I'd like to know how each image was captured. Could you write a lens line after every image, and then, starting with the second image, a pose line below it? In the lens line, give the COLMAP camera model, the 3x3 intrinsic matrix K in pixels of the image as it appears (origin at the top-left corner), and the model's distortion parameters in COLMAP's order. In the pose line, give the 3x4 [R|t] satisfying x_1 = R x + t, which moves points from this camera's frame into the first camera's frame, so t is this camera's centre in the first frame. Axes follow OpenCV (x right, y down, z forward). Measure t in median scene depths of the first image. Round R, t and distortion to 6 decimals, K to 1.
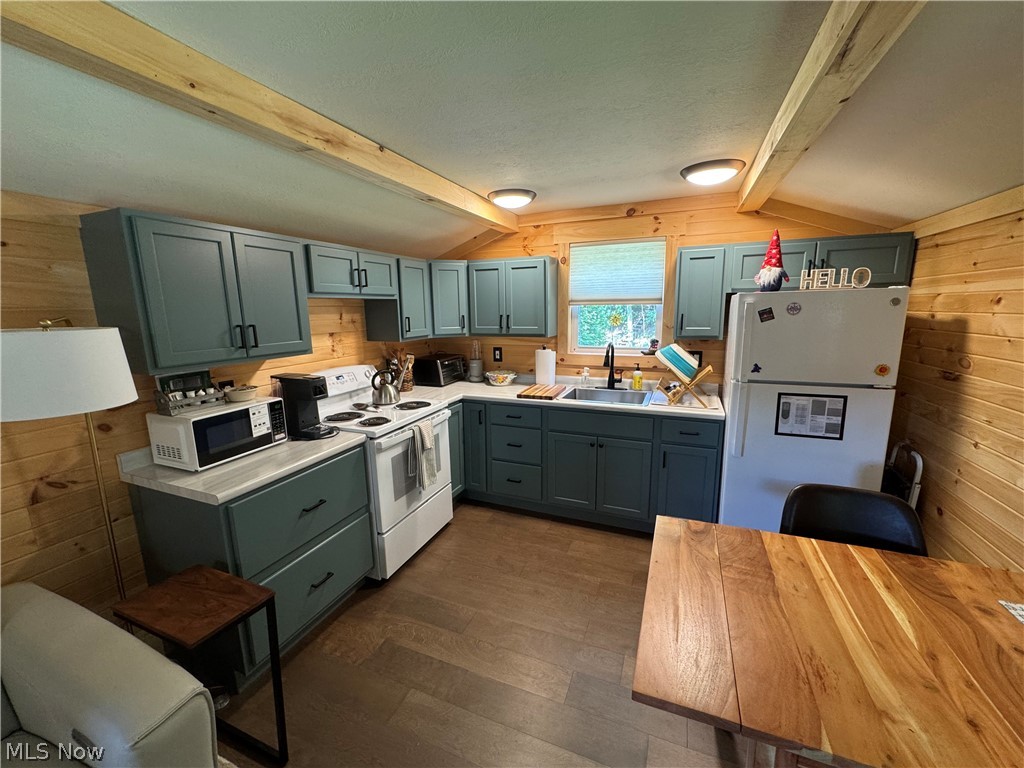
lens RADIAL K [[411.5, 0, 508.4], [0, 411.5, 383.0], [0, 0, 1]] dist [0.000135, -0.000638]
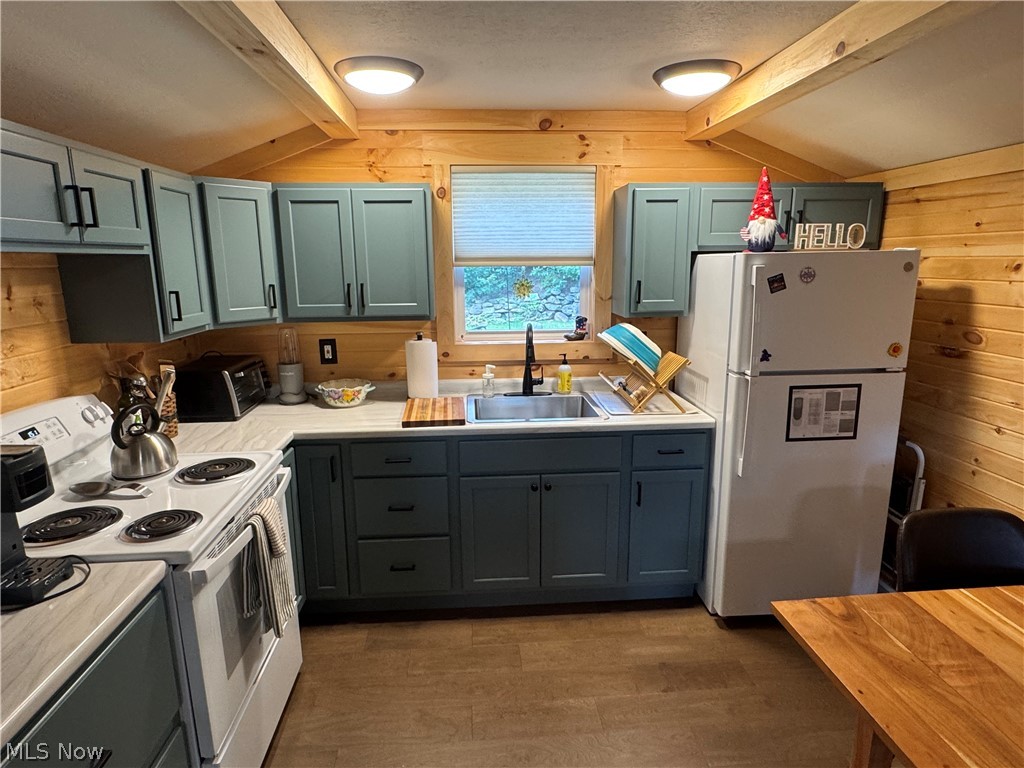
lens RADIAL K [[591.8, 0, 521.6], [0, 591.8, 383.3], [0, 0, 1]] dist [-0.000308, 0.003563]
pose [[0.892109, -0.085528, 0.443650, -0.203494], [0.076886, 0.996335, 0.037471, -0.046503], [-0.445229, 0.000682, 0.895416, 0.188441]]
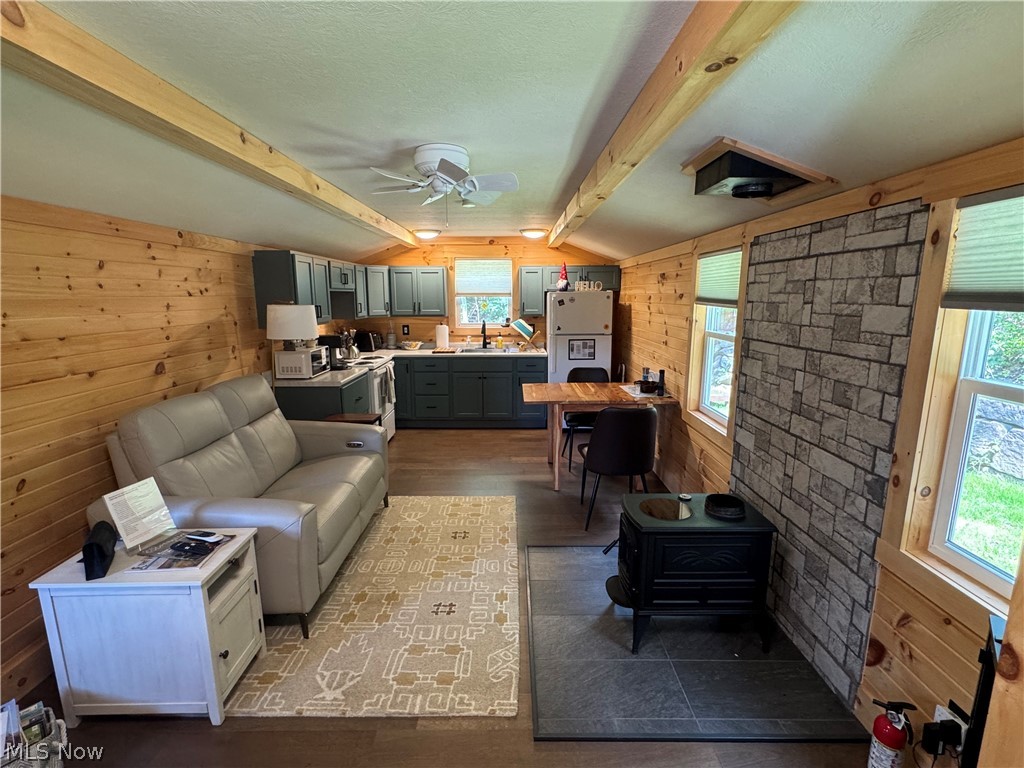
lens RADIAL K [[459.8, 0, 508.2], [0, 459.8, 377.1], [0, 0, 1]] dist [-0.002713, -0.000155]
pose [[0.925366, -0.052732, 0.375390, -0.403096], [0.057306, 0.998356, -0.001022, 0.153680], [-0.374719, 0.022458, 0.926867, -0.815339]]
